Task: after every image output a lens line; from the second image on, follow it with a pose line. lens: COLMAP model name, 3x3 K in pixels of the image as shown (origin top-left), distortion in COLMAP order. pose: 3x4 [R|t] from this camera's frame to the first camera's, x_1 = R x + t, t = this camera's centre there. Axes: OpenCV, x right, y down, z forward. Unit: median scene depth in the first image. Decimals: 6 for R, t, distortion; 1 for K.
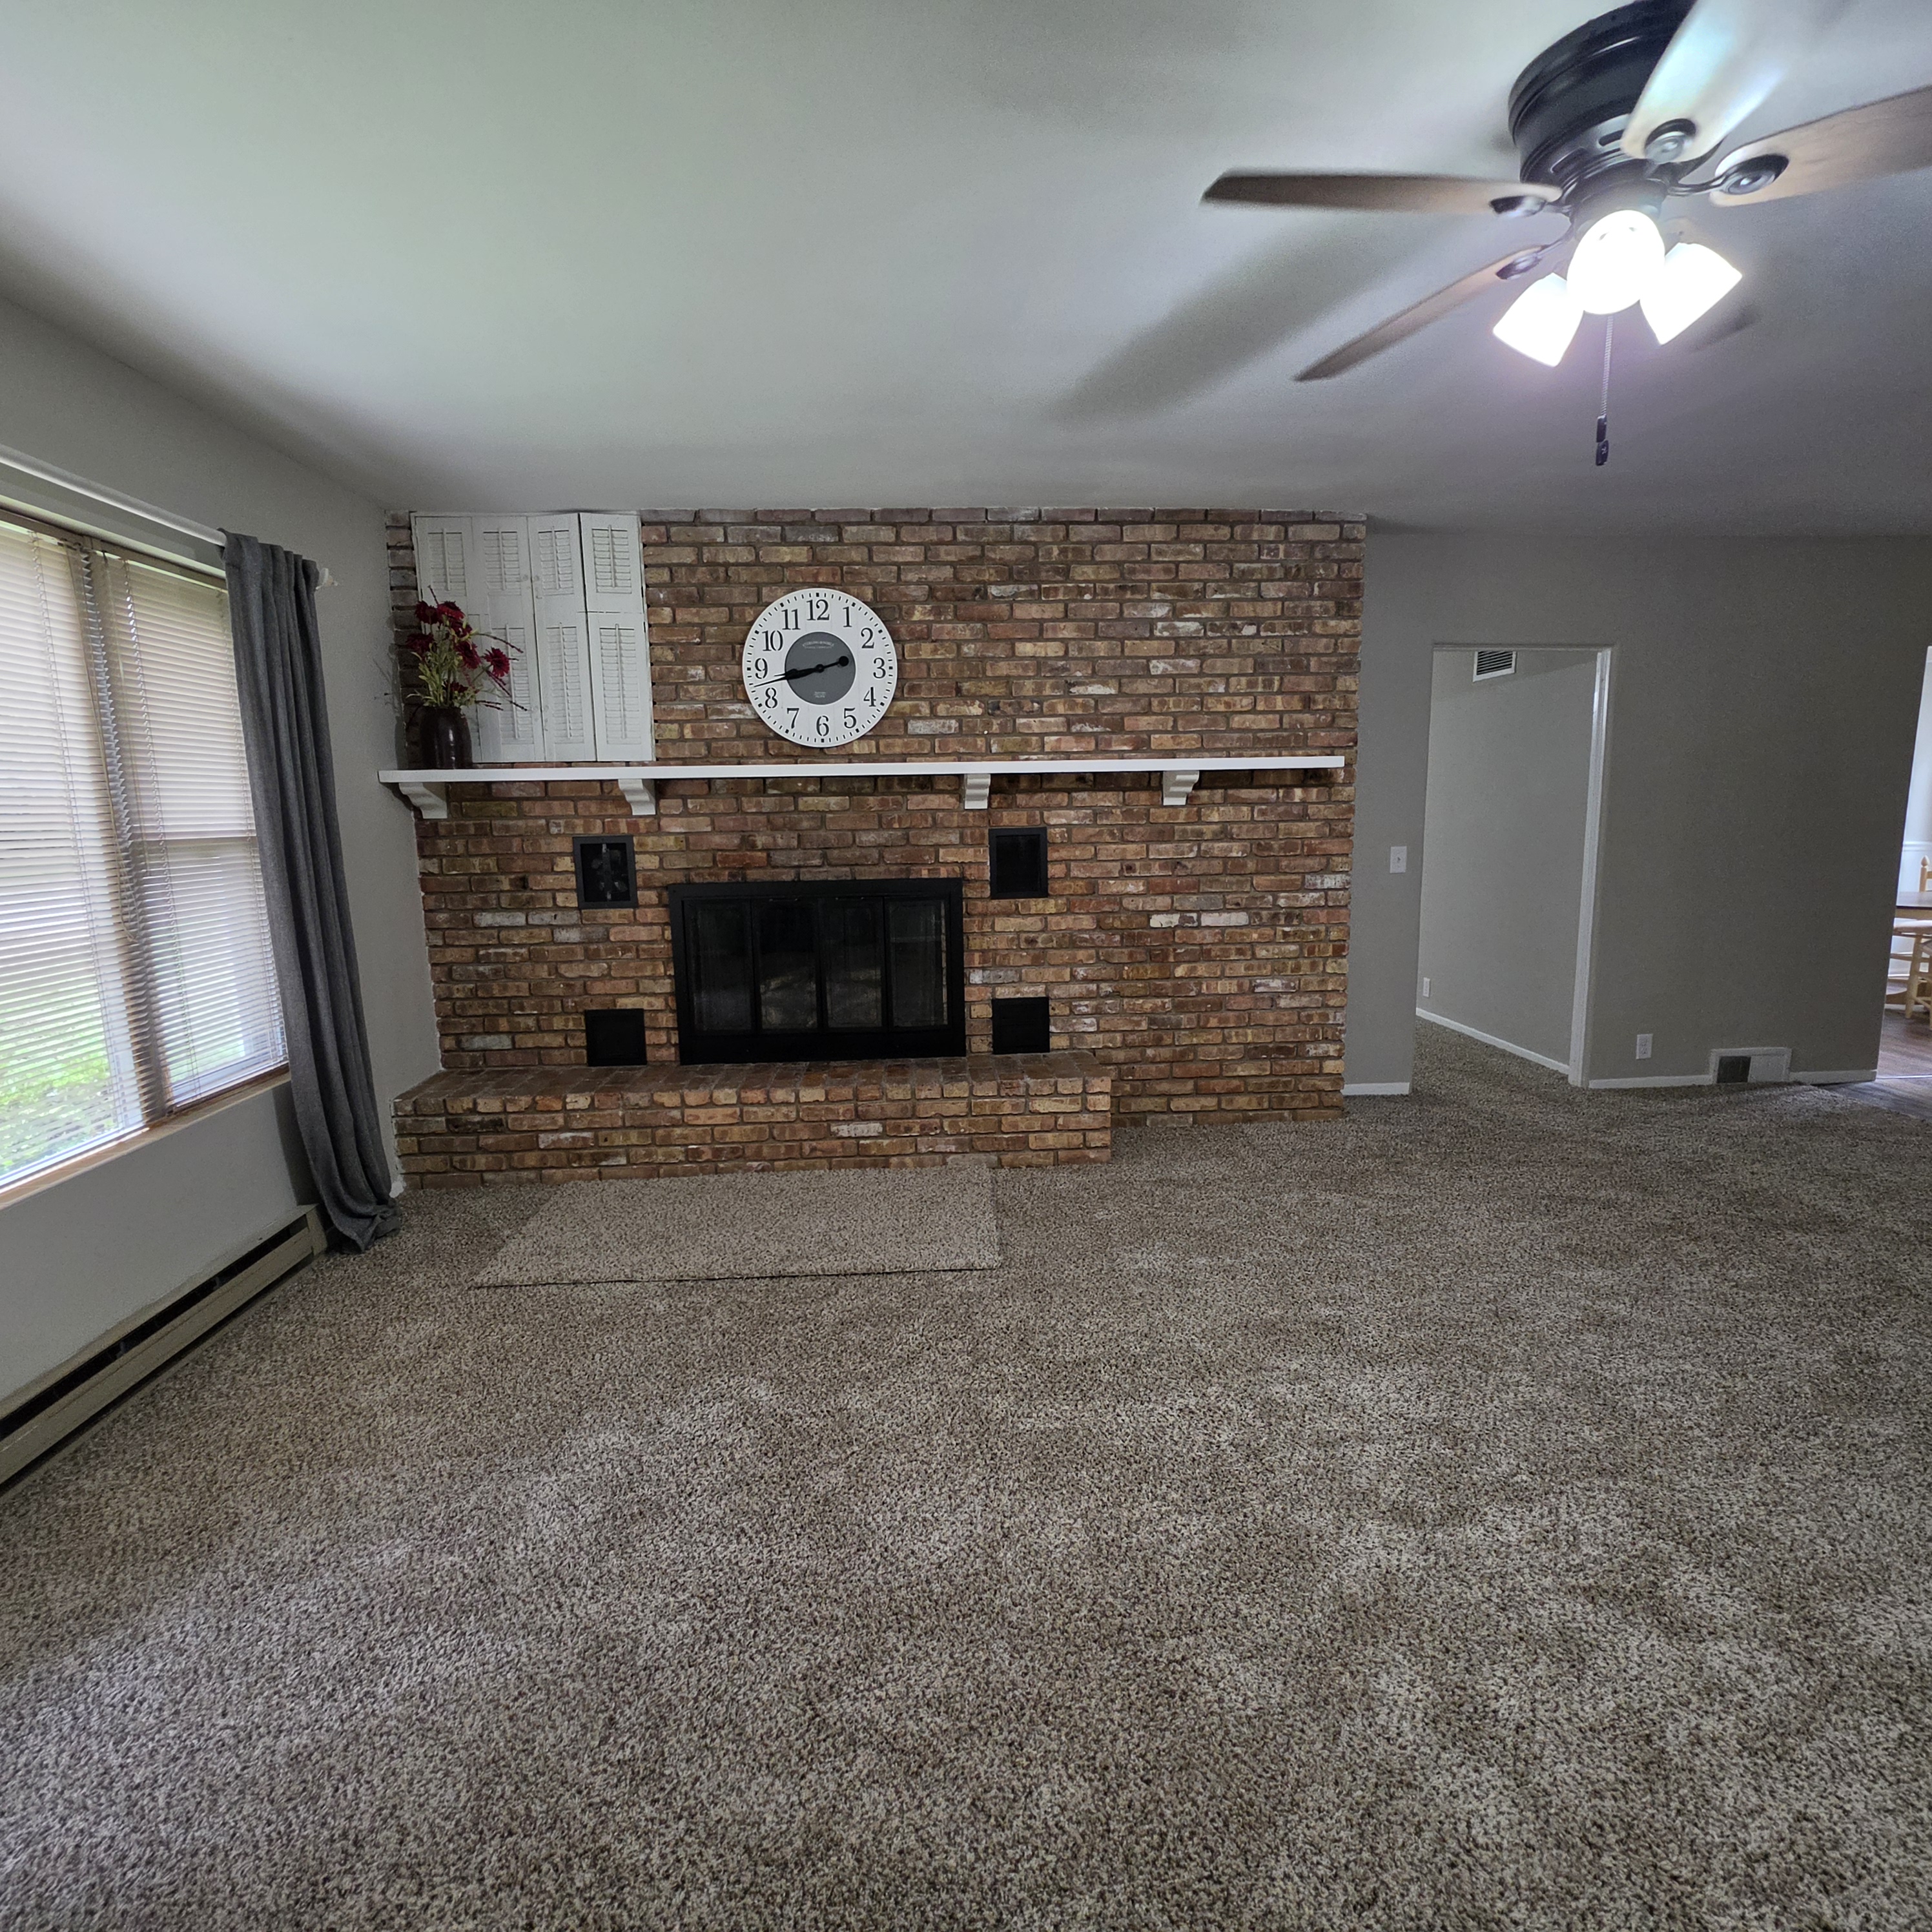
lens RADIAL K [[1026.6, 0, 965.3], [0, 1026.6, 969.3], [0, 0, 1]] dist [-0.006110, 0.000385]
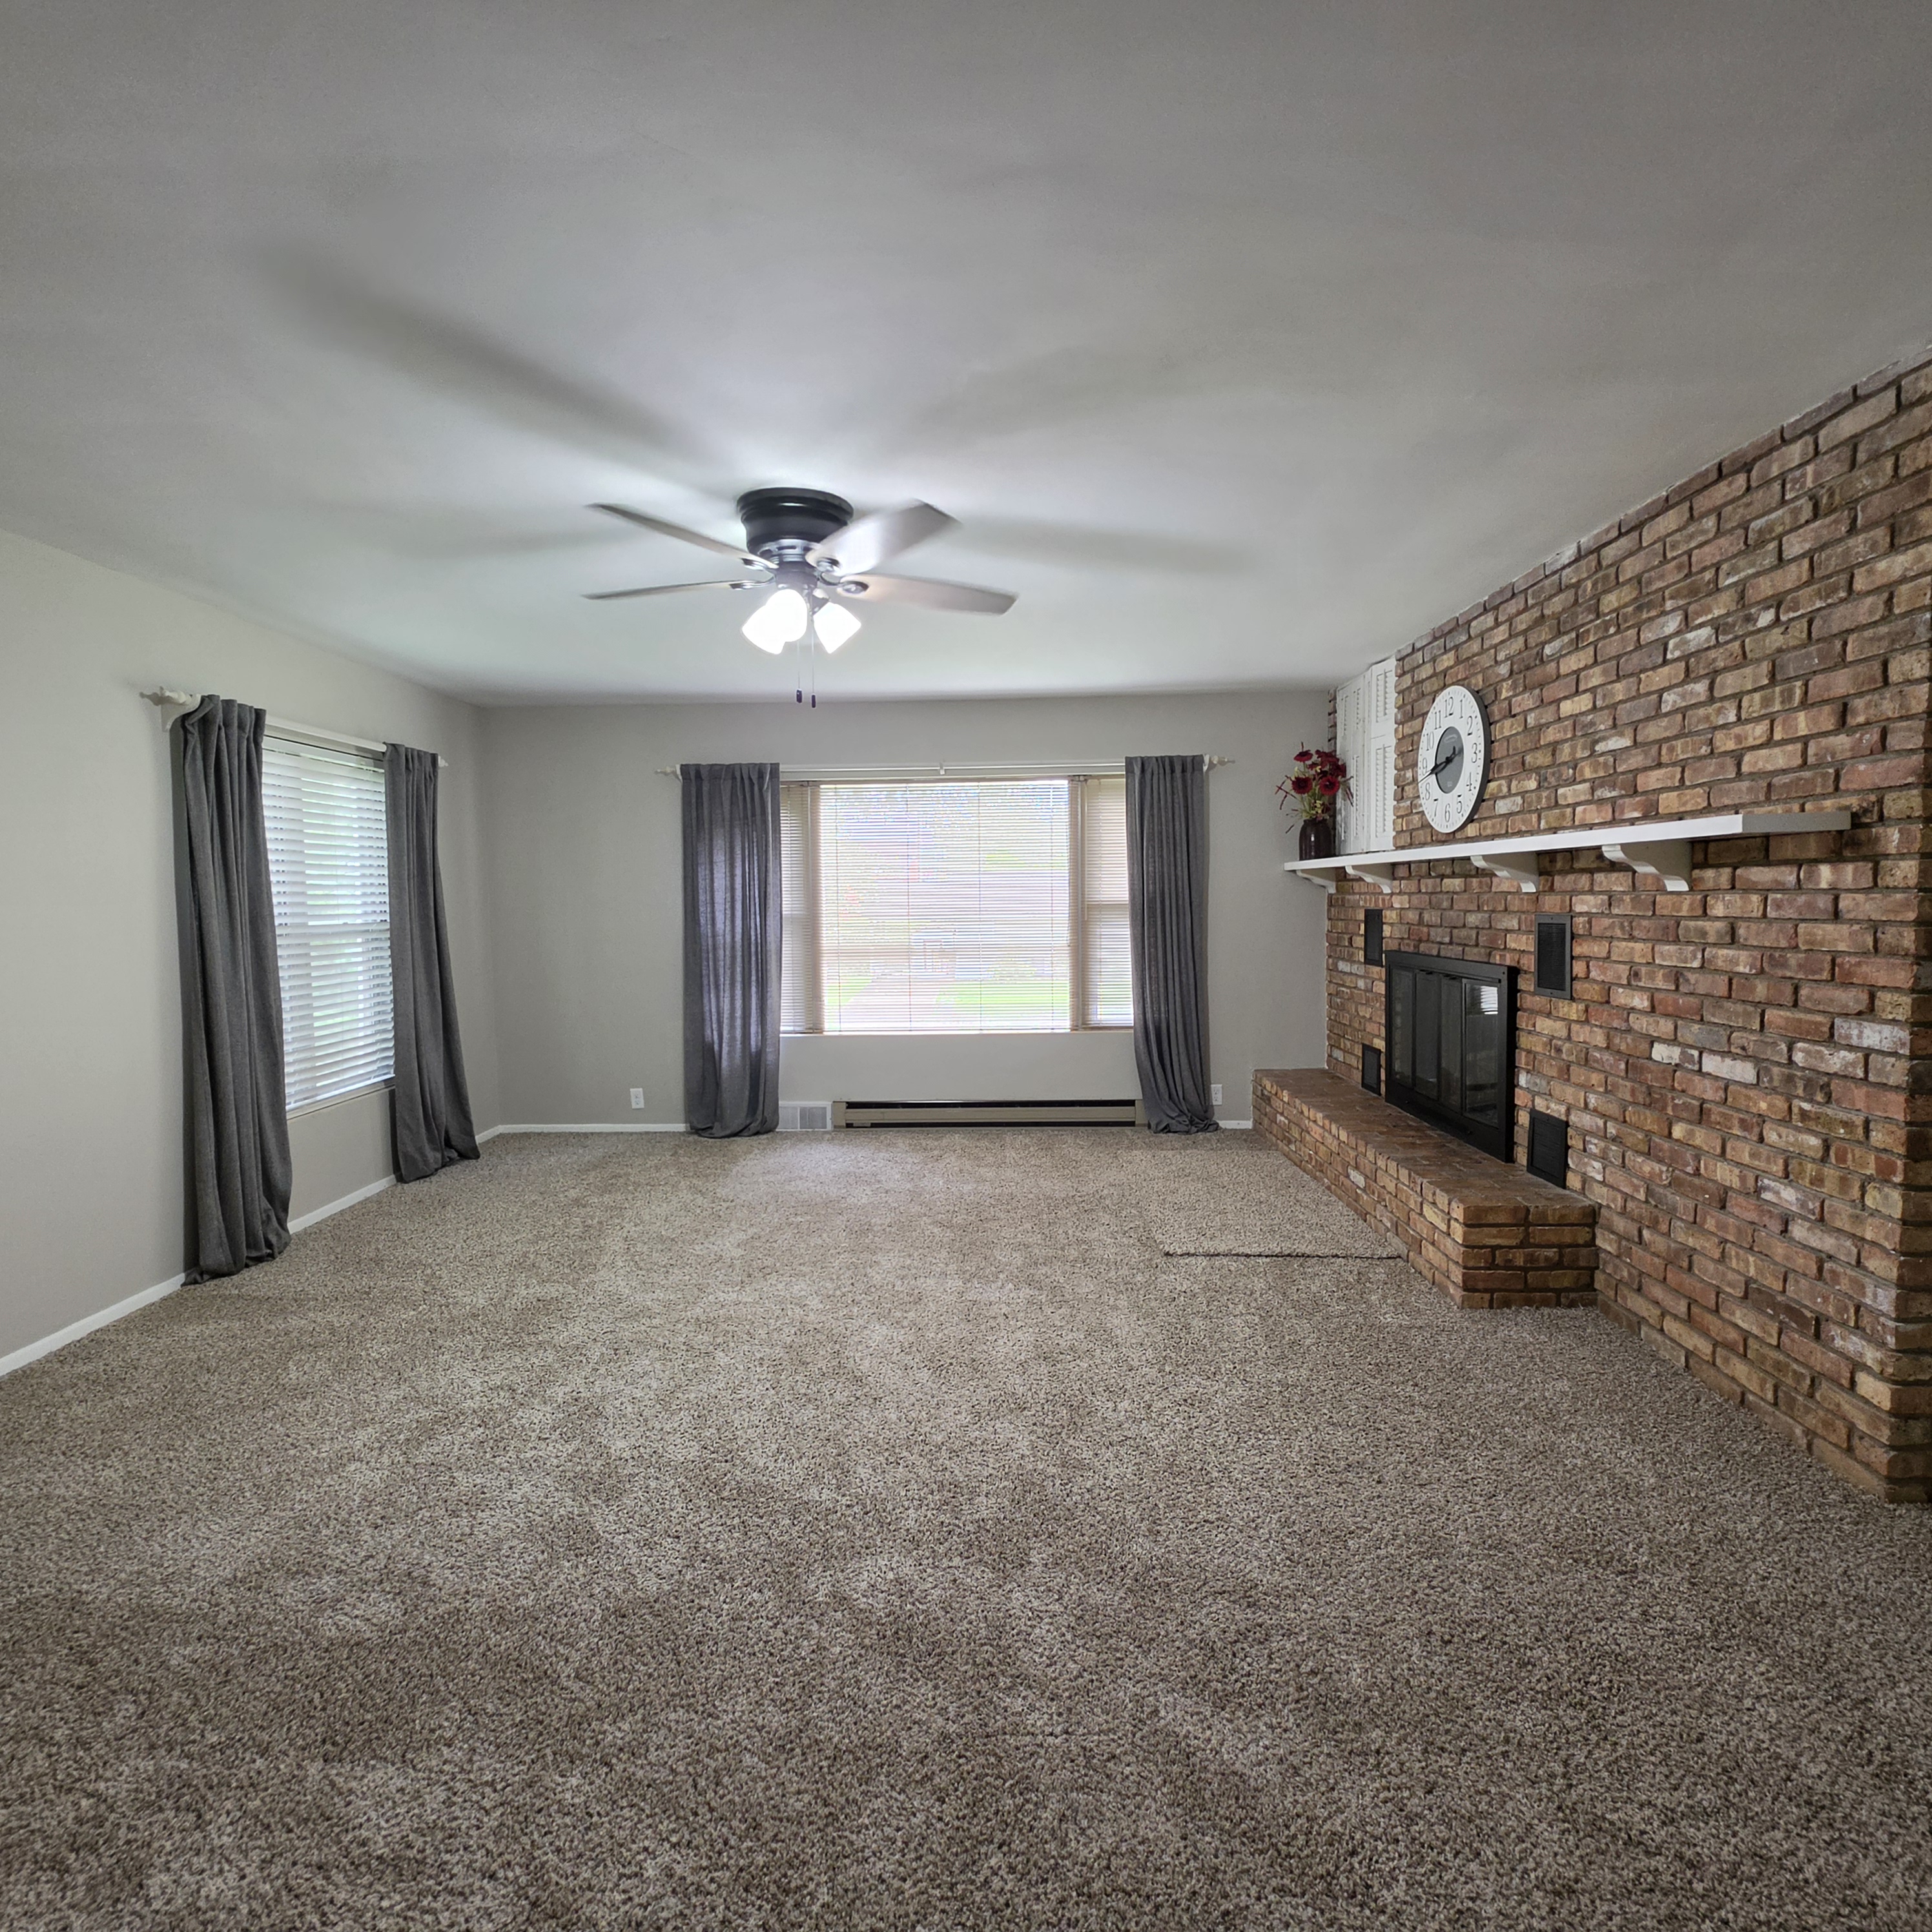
lens RADIAL K [[1026.6, 0, 965.2], [0, 1026.6, 961.5], [0, 0, 1]] dist [-0.006110, 0.000385]
pose [[-0.069580, 0.082879, -0.994128, 0.941781], [-0.137116, 0.986290, 0.091823, -0.111058], [0.988108, 0.142700, -0.057262, 0.572100]]
